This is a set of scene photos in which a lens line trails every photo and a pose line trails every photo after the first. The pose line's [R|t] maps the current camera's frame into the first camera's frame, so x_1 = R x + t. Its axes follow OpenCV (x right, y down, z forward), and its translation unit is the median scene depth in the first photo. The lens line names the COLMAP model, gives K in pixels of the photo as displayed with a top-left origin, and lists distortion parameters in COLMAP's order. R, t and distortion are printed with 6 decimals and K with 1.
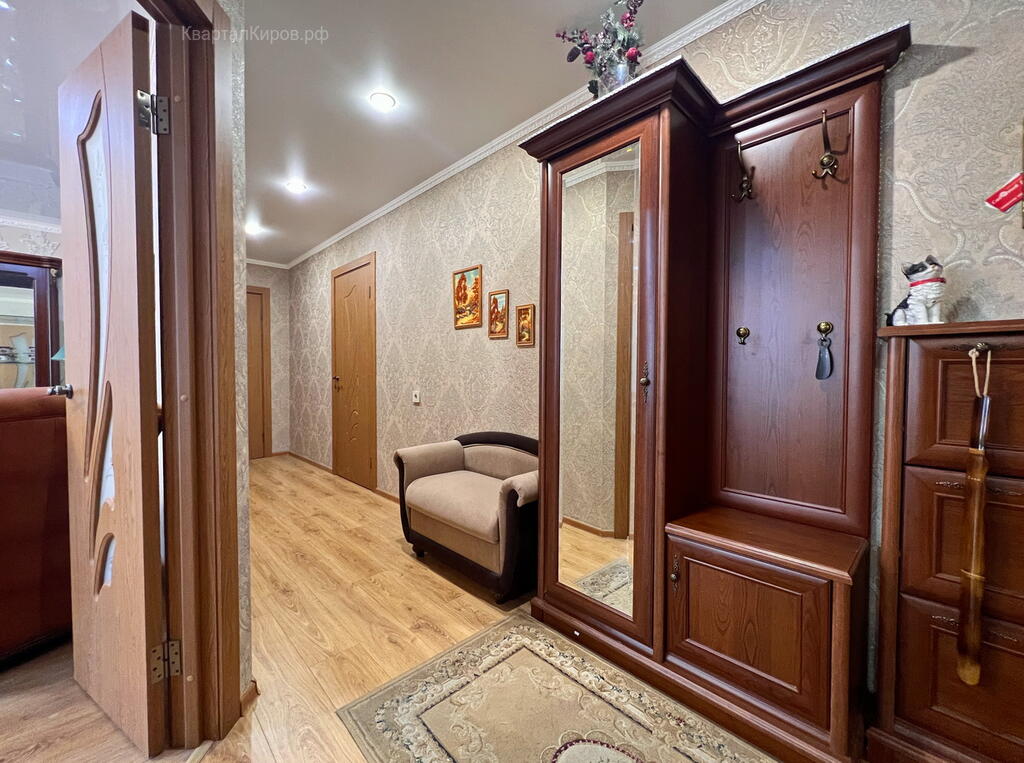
lens RADIAL K [[418.2, 0, 522.6], [0, 418.2, 385.0], [0, 0, 1]] dist [-0.001733, -0.000231]
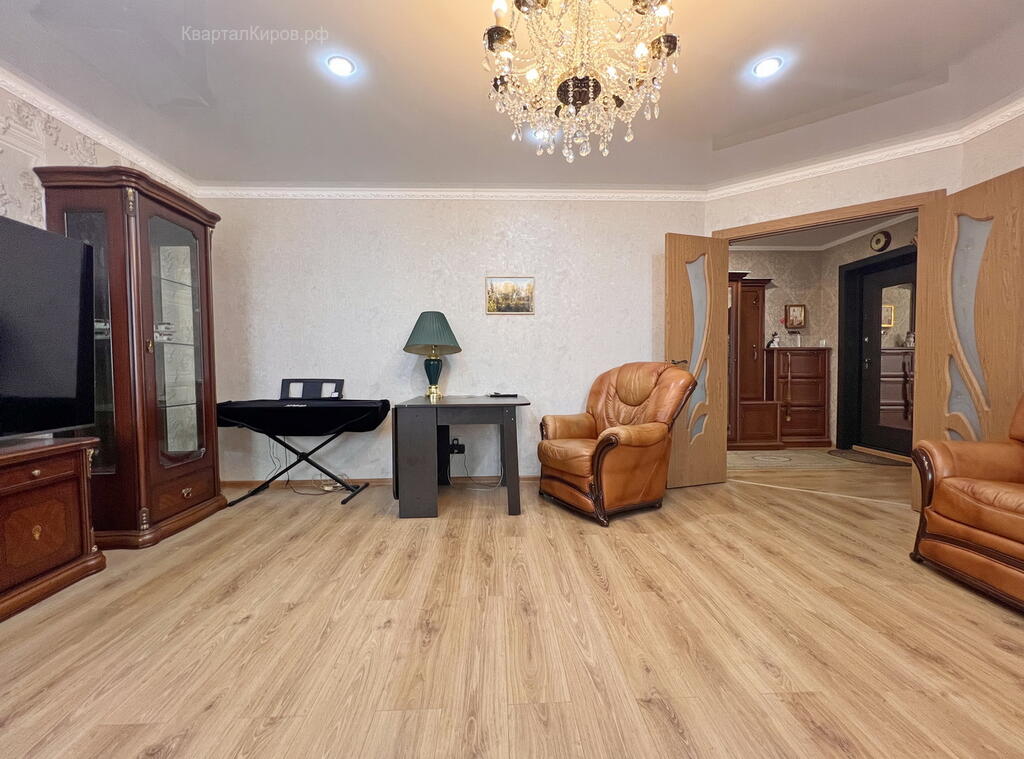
lens RADIAL K [[418.1, 0, 514.3], [0, 418.1, 379.1], [0, 0, 1]] dist [0.000831, 0.000144]
pose [[0.668831, -0.028857, 0.742854, -2.894629], [0.029267, 0.999494, 0.012477, 0.039237], [-0.742838, 0.013396, 0.669337, 0.063805]]
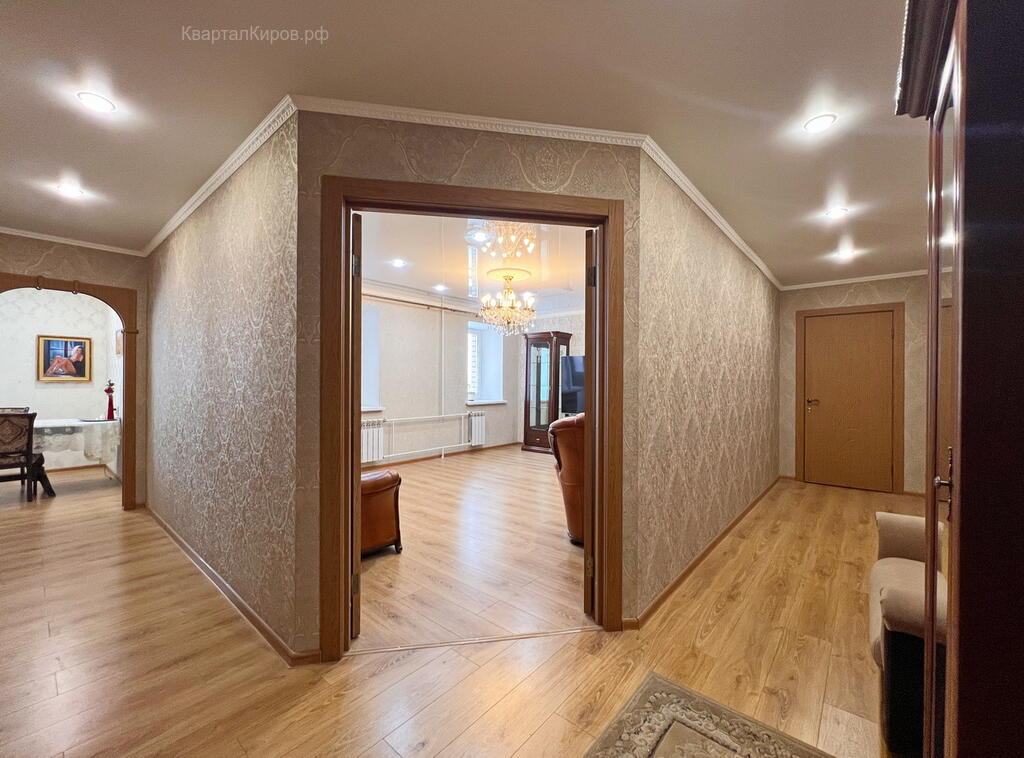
lens RADIAL K [[416.6, 0, 492.6], [0, 416.6, 383.2], [0, 0, 1]] dist [-0.000082, 0.000030]
pose [[0.044904, 0.001426, -0.998990, 0.696505], [-0.030894, 0.999523, 0.000039, -0.105209], [0.998513, 0.030861, 0.044927, 0.318977]]
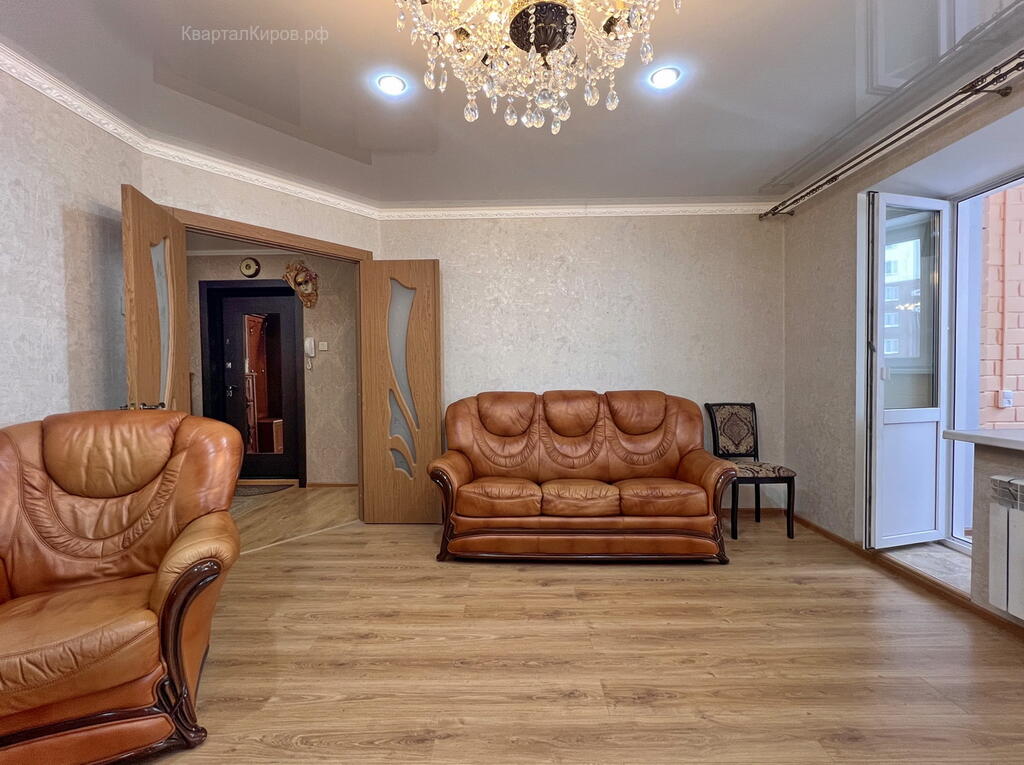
lens RADIAL K [[464.9, 0, 512.4], [0, 464.9, 385.3], [0, 0, 1]] dist [0.000647, 0.000329]
pose [[-0.706295, -0.015079, 0.707757, -2.570268], [0.027233, 0.998454, 0.048450, -0.092416], [-0.707394, 0.053495, -0.704792, 1.021739]]
